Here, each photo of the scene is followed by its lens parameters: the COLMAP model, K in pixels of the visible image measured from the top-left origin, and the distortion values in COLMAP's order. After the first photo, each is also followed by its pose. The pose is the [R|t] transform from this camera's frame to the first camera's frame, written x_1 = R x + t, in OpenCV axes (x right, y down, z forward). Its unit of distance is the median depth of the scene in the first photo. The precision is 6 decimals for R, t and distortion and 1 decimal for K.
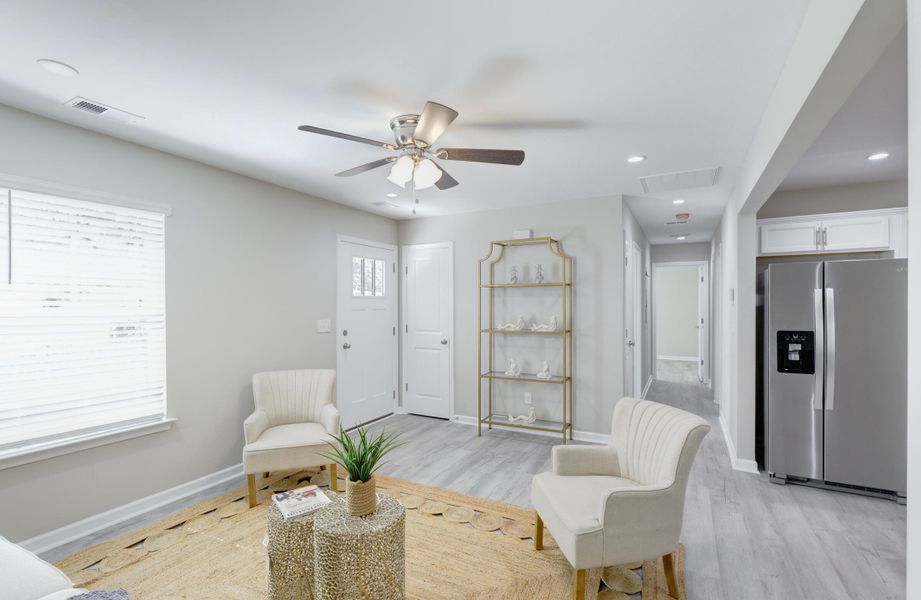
lens RADIAL K [[425.8, 0, 468.1], [0, 425.8, 304.8], [0, 0, 1]] dist [0.001323, 0.000310]
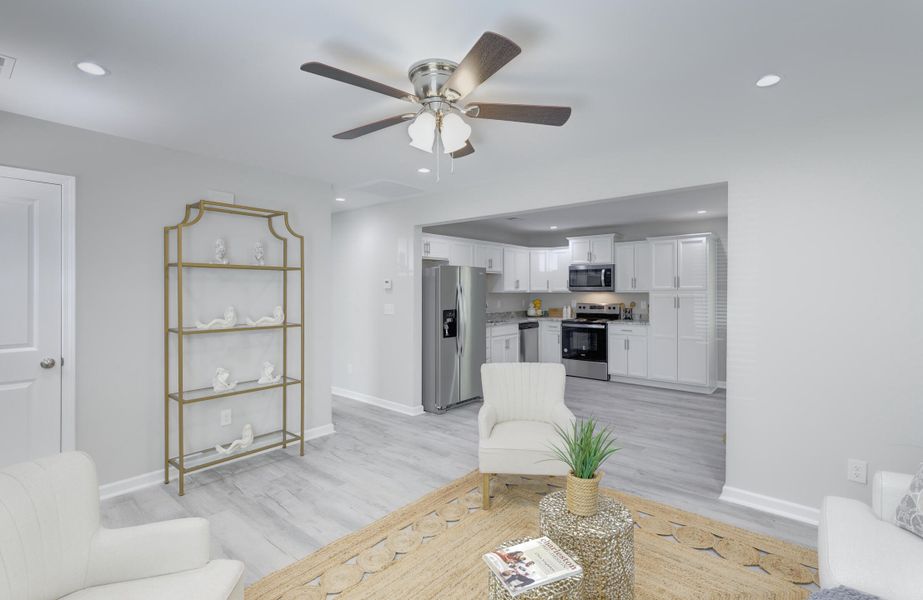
lens RADIAL K [[426.8, 0, 468.3], [0, 426.8, 292.6], [0, 0, 1]] dist [0.001323, 0.000310]
pose [[0.216135, 0.000130, 0.976364, -0.628020], [0.000859, 1.000000, -0.000323, 0.000753], [-0.976363, 0.000908, 0.216135, 0.530953]]
